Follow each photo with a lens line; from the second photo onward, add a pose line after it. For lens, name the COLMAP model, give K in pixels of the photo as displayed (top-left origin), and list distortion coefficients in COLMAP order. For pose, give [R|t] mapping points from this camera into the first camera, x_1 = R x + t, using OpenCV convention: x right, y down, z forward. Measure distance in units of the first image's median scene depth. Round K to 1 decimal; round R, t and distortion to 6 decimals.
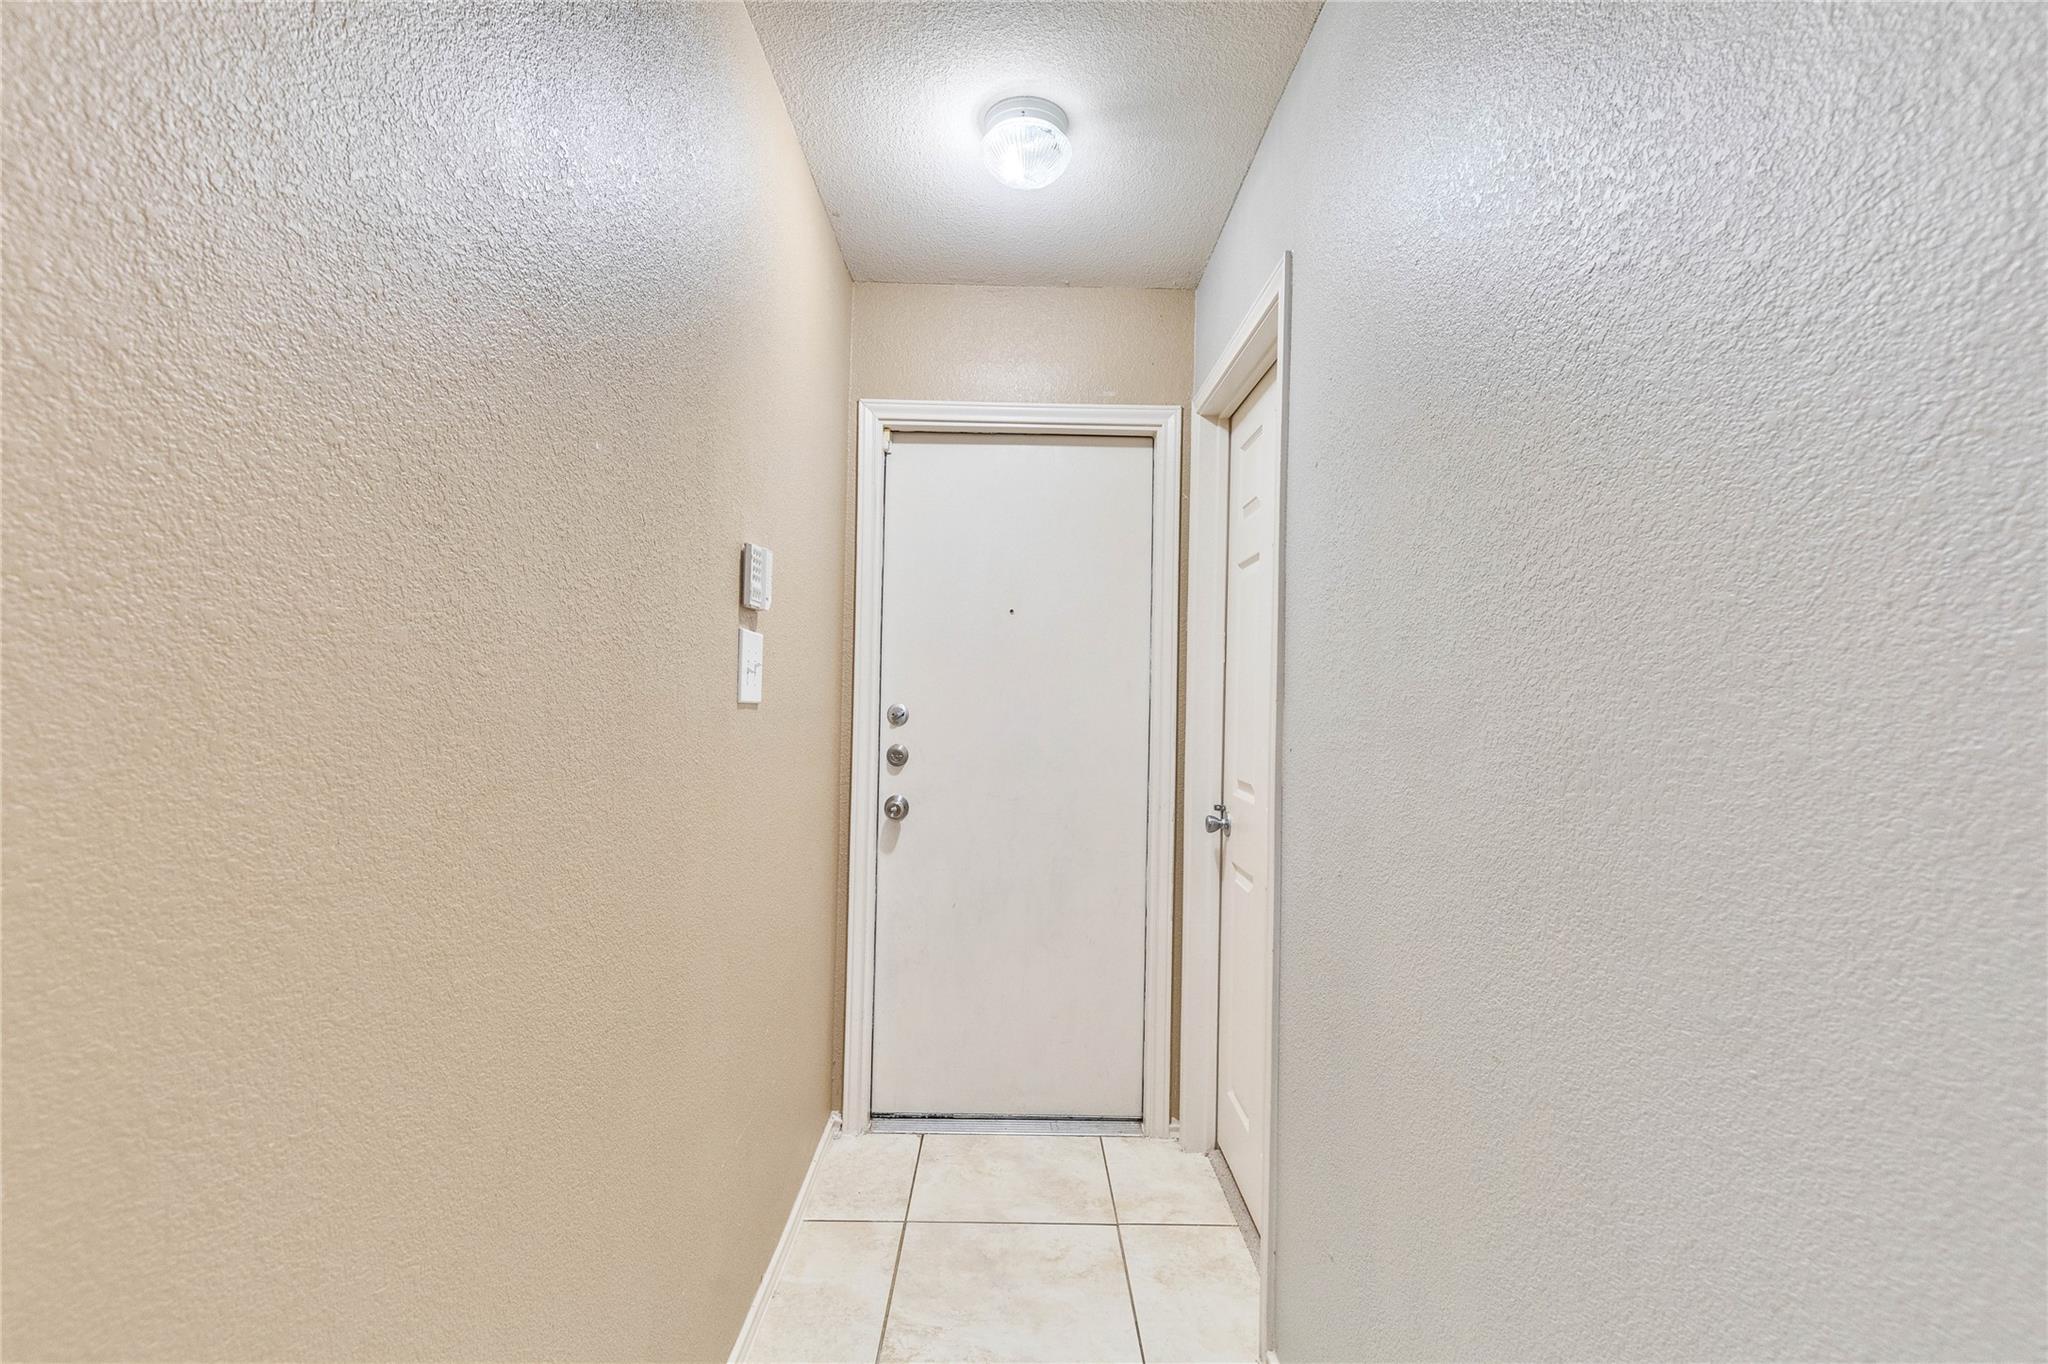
lens RADIAL K [[921.7, 0, 1020.5], [0, 921.7, 685.8], [0, 0, 1]] dist [0.007462, -0.000764]
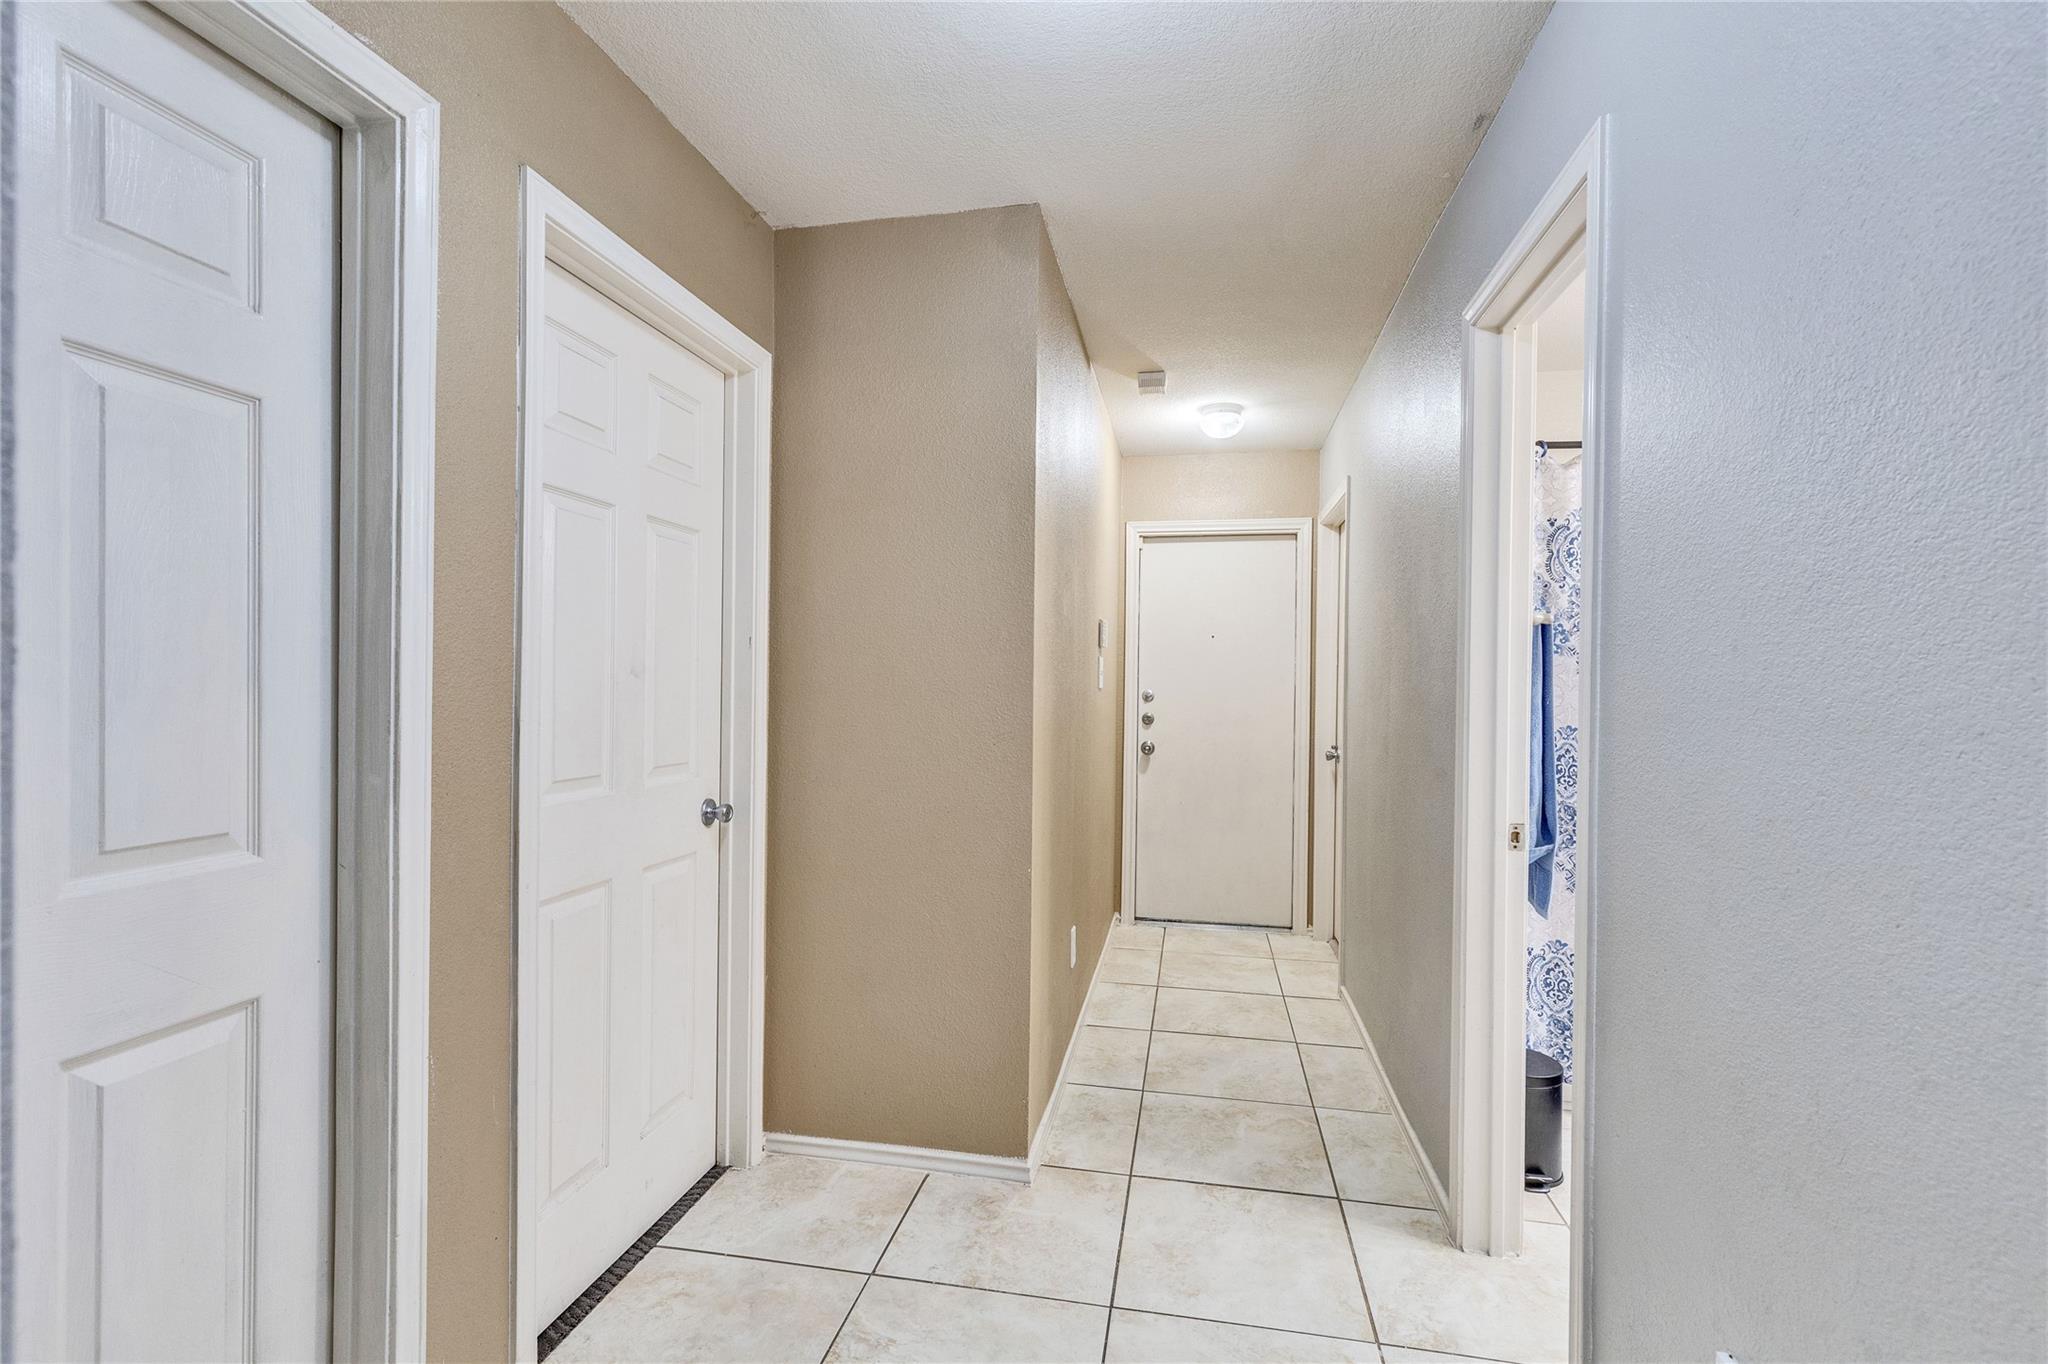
lens RADIAL K [[921.7, 0, 1020.5], [0, 921.7, 685.8], [0, 0, 1]] dist [0.007462, -0.000764]
pose [[0.980774, -0.006538, -0.195040, -0.028033], [0.008193, 0.999937, 0.007679, -0.004404], [0.194977, -0.009129, 0.980765, -0.824800]]
